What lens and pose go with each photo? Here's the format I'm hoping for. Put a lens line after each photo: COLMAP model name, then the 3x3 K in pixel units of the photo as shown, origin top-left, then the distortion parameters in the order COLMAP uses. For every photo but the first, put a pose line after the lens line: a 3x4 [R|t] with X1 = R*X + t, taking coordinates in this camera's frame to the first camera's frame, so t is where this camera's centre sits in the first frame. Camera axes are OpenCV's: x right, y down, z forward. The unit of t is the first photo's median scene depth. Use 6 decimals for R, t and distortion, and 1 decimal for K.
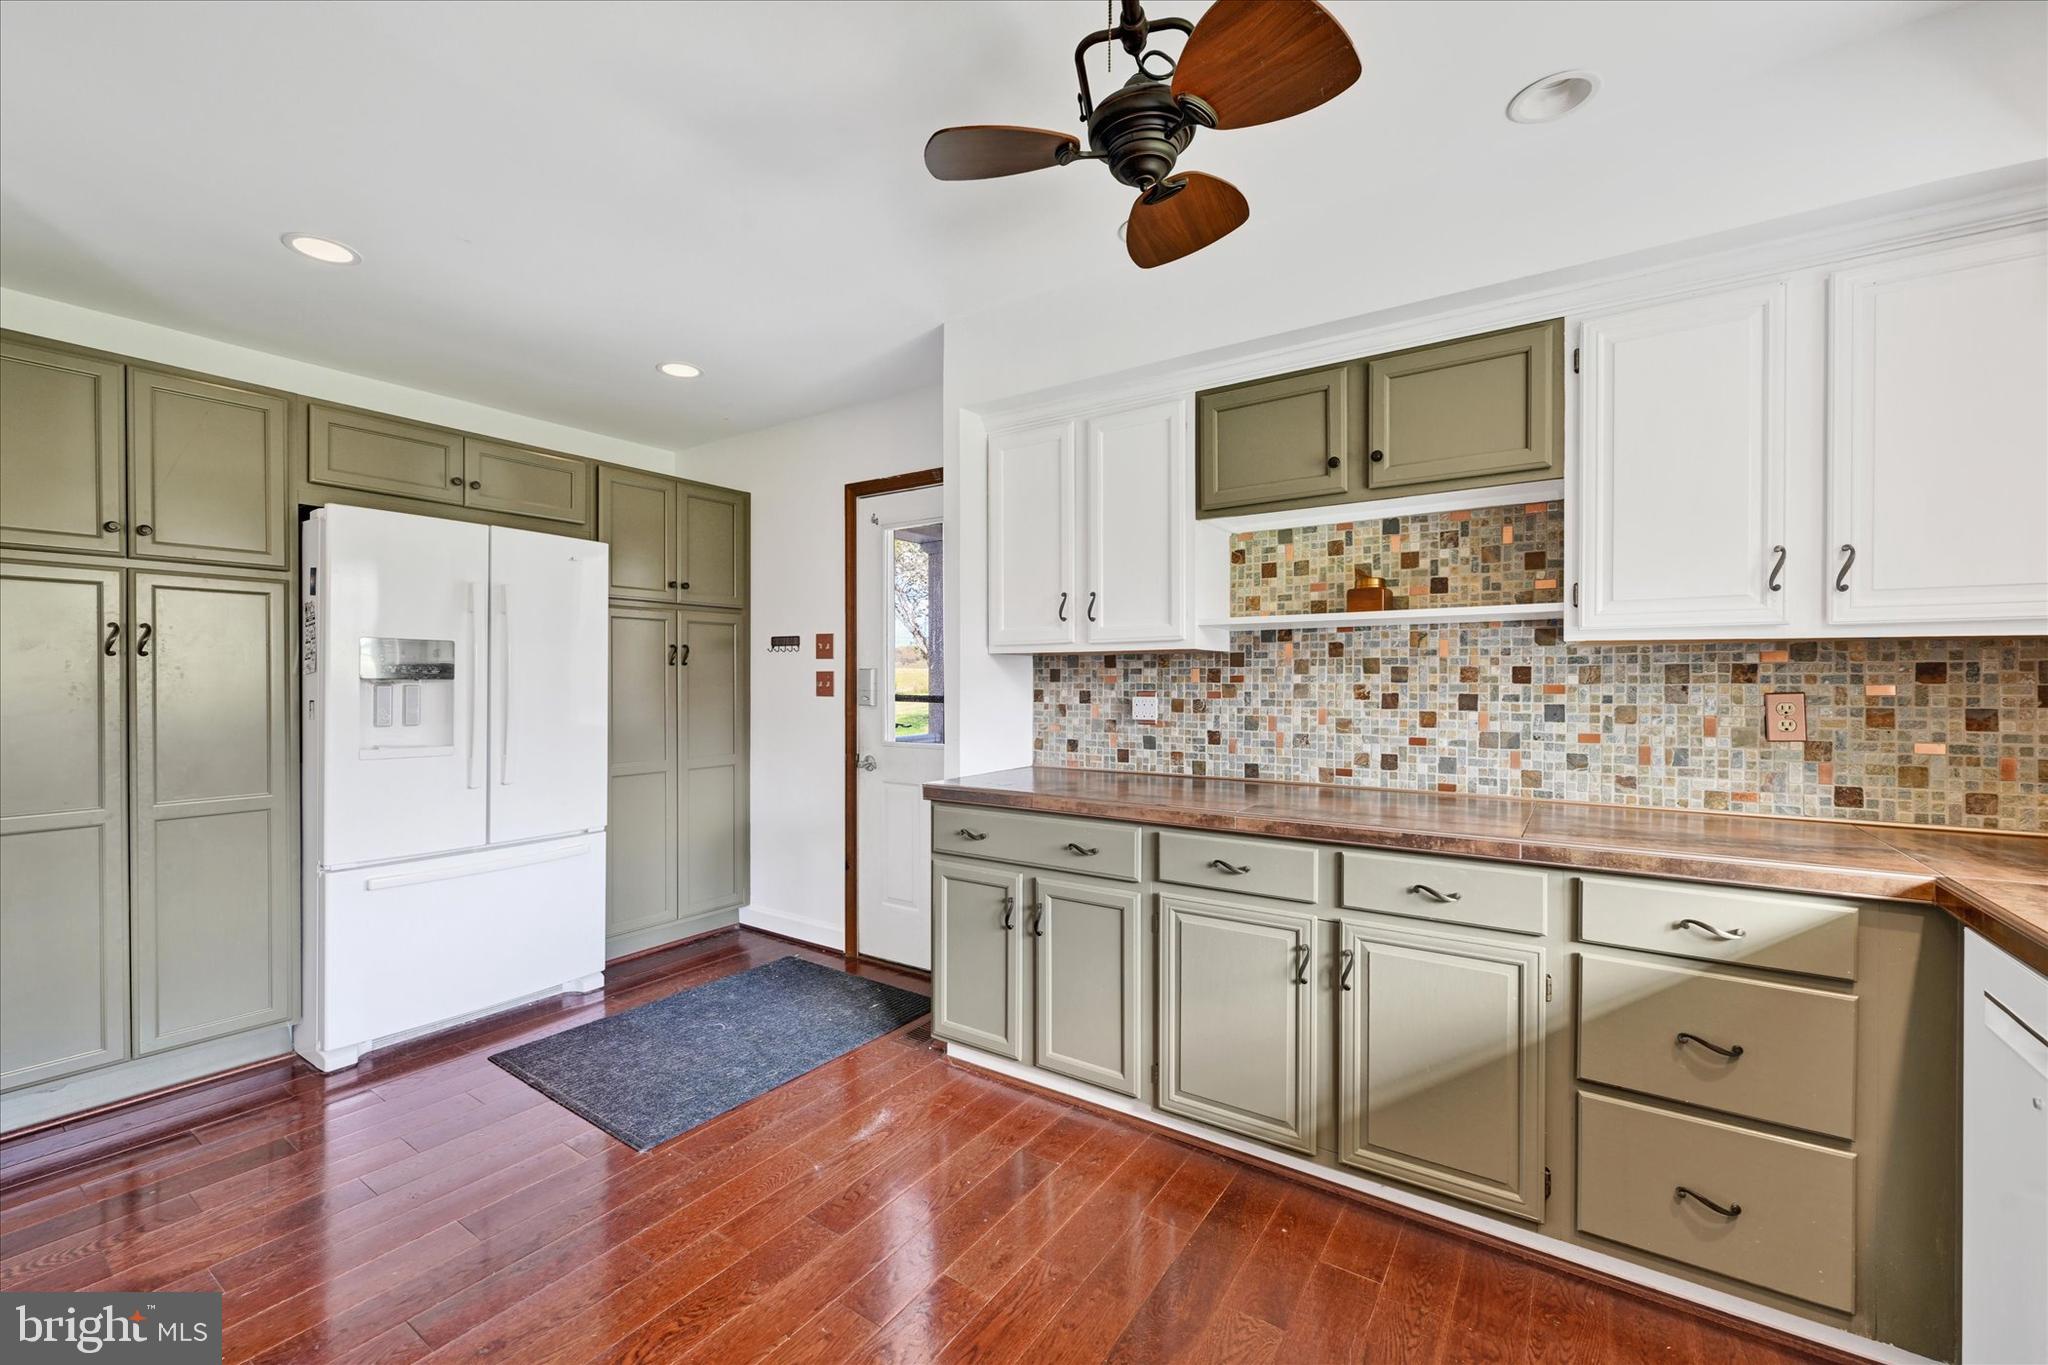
lens RADIAL K [[838.3, 0, 1025.7], [0, 838.3, 689.5], [0, 0, 1]] dist [0.001817, 0.000278]
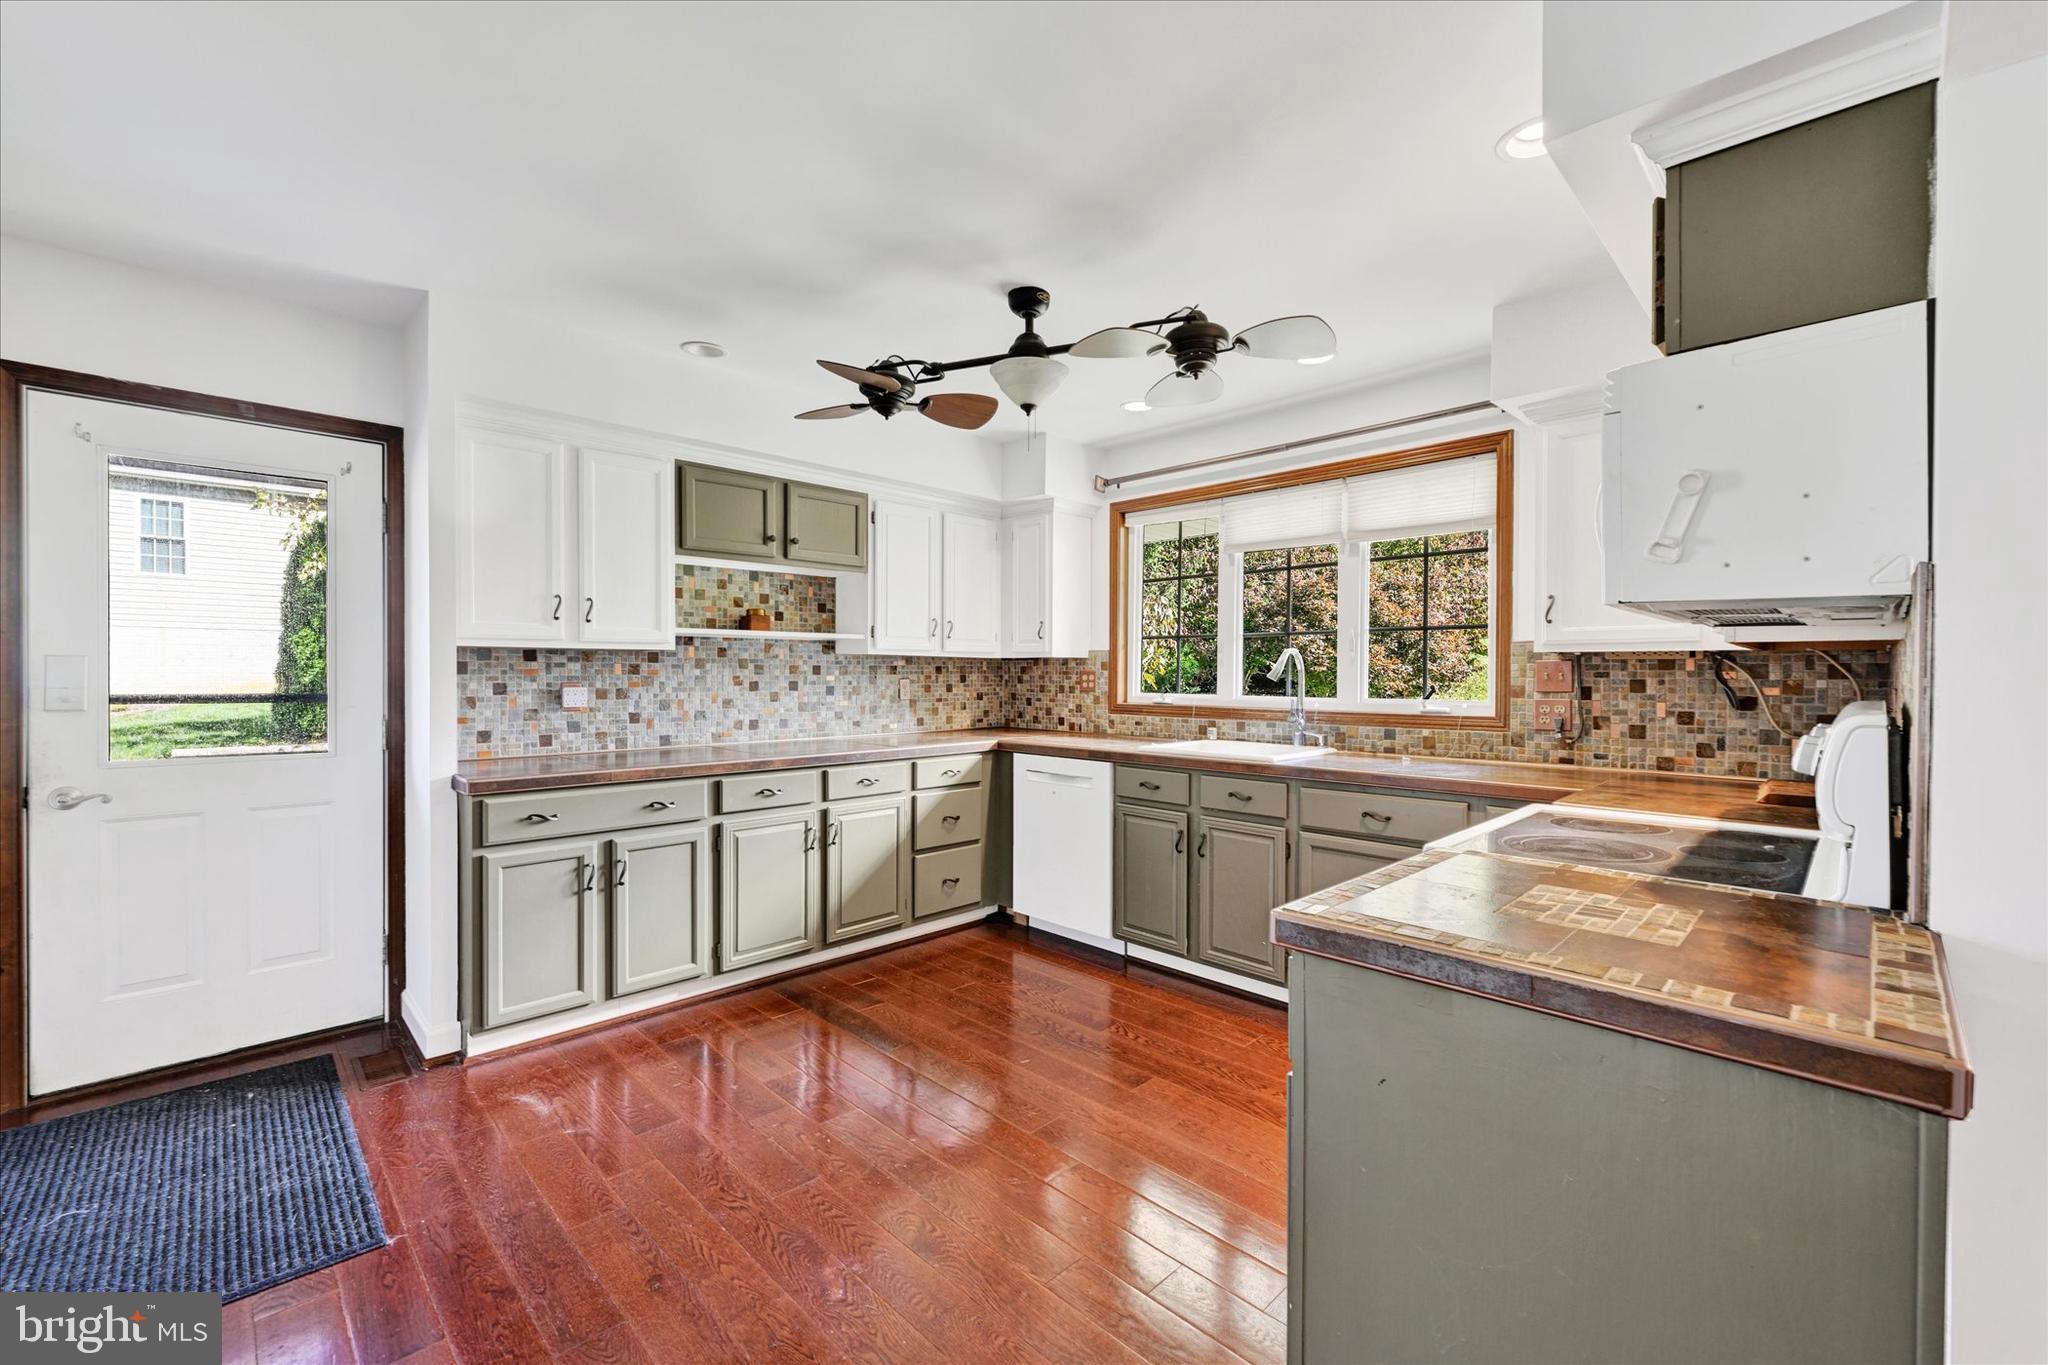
lens RADIAL K [[838.3, 0, 1039.9], [0, 838.3, 680.1], [0, 0, 1]] dist [0.001817, 0.000278]
pose [[0.180197, -0.009916, 0.983581, -1.052920], [0.008035, 0.999931, 0.008608, -0.007285], [-0.983598, 0.006352, 0.180264, 0.187828]]
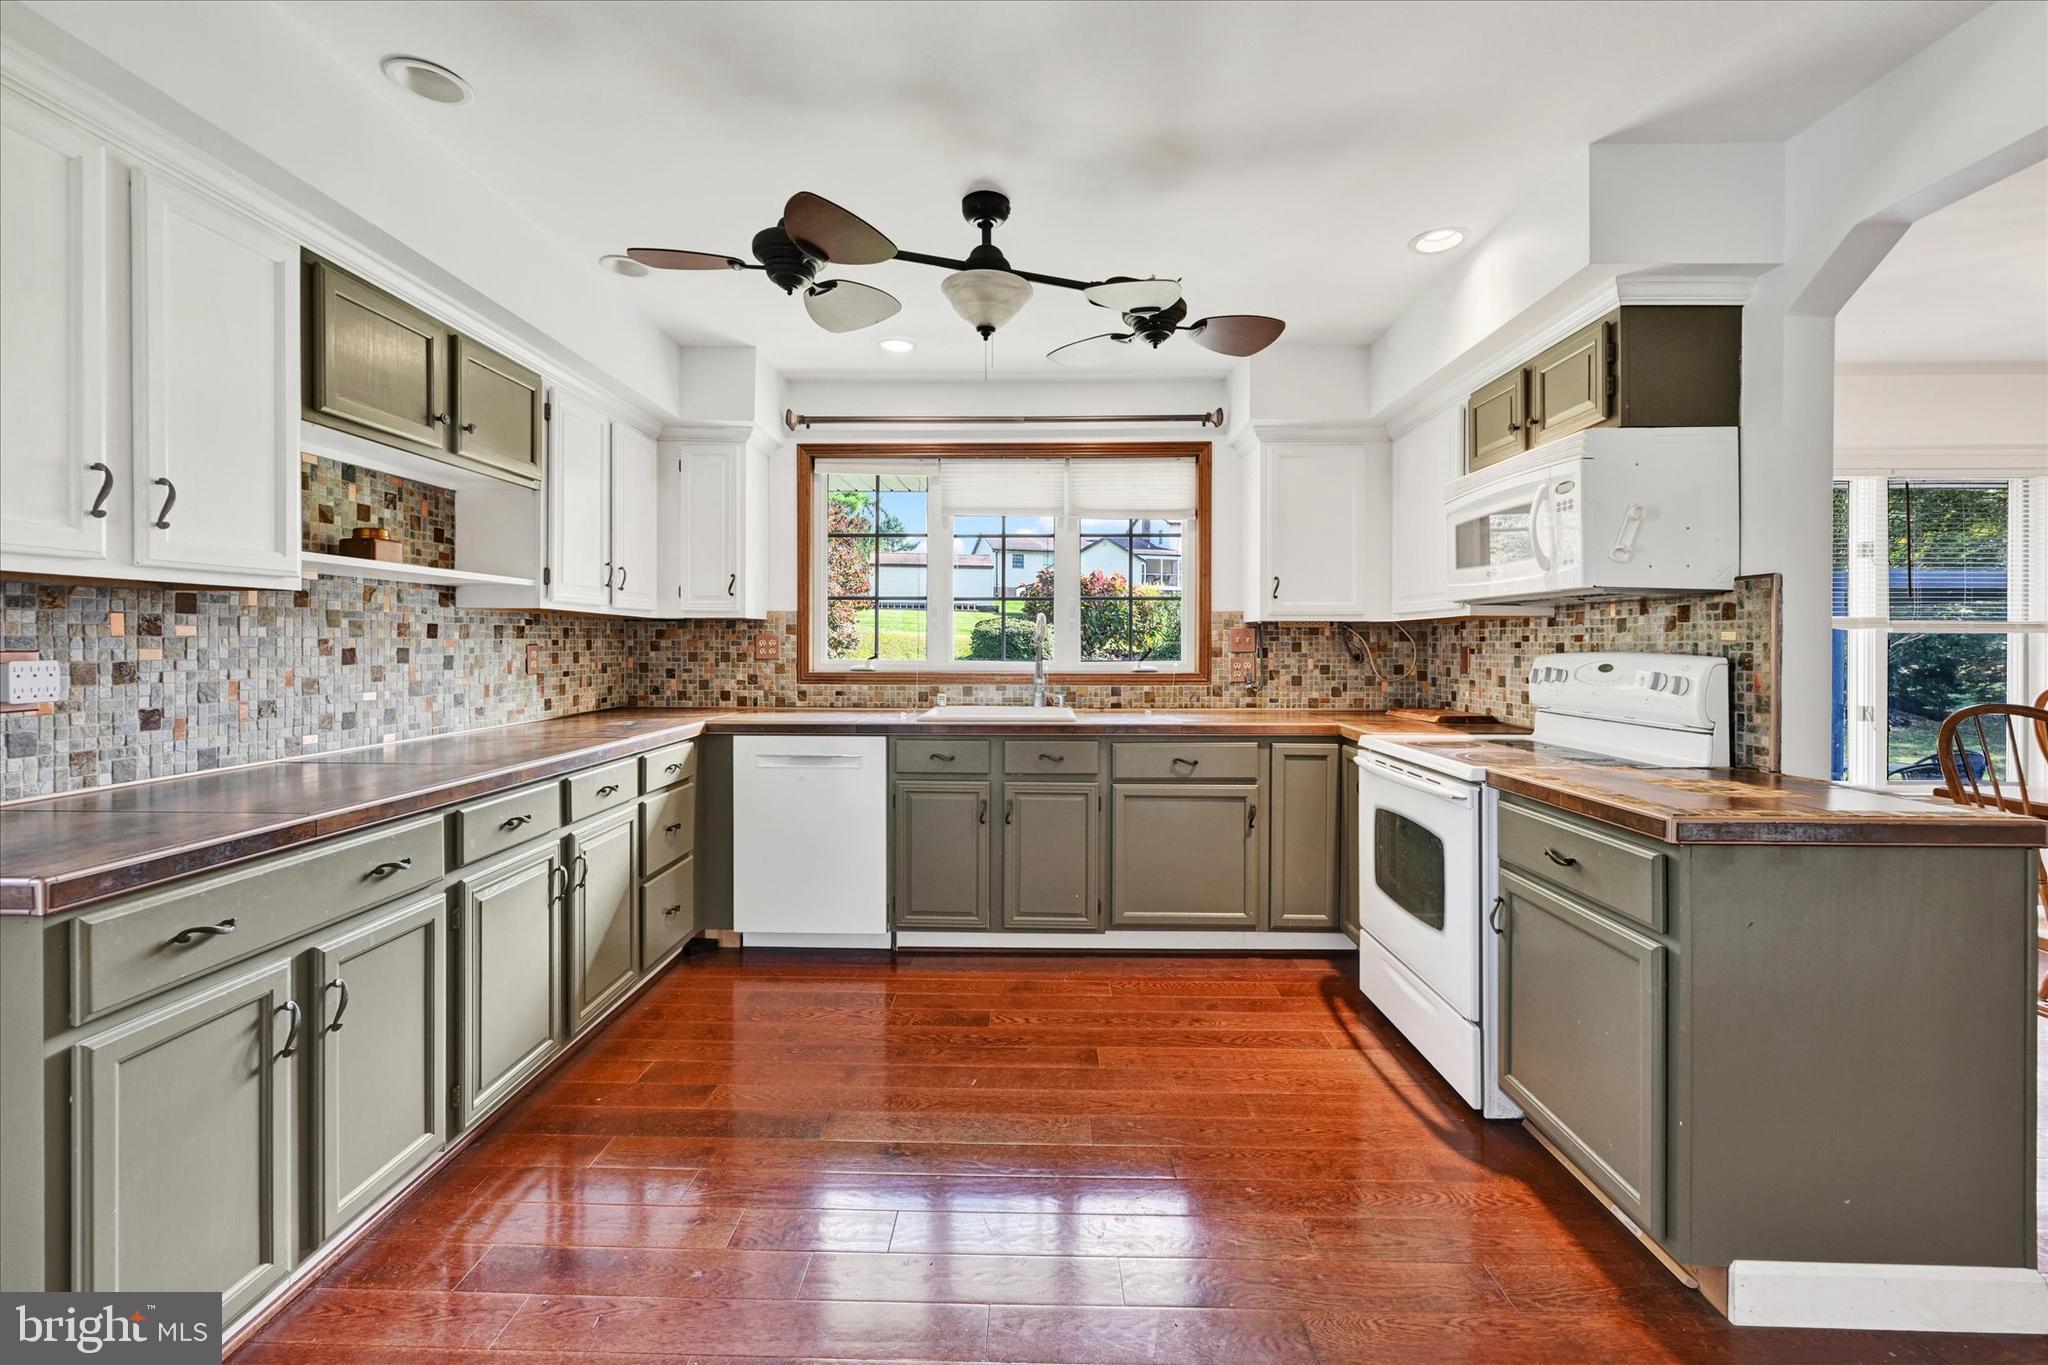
lens RADIAL K [[838.3, 0, 1020.5], [0, 838.3, 646.5], [0, 0, 1]] dist [0.001817, 0.000278]
pose [[-0.543024, -0.005868, 0.839697, -0.799702], [0.005736, 0.999926, 0.010697, -0.003297], [-0.839697, 0.010626, -0.542951, 0.900218]]
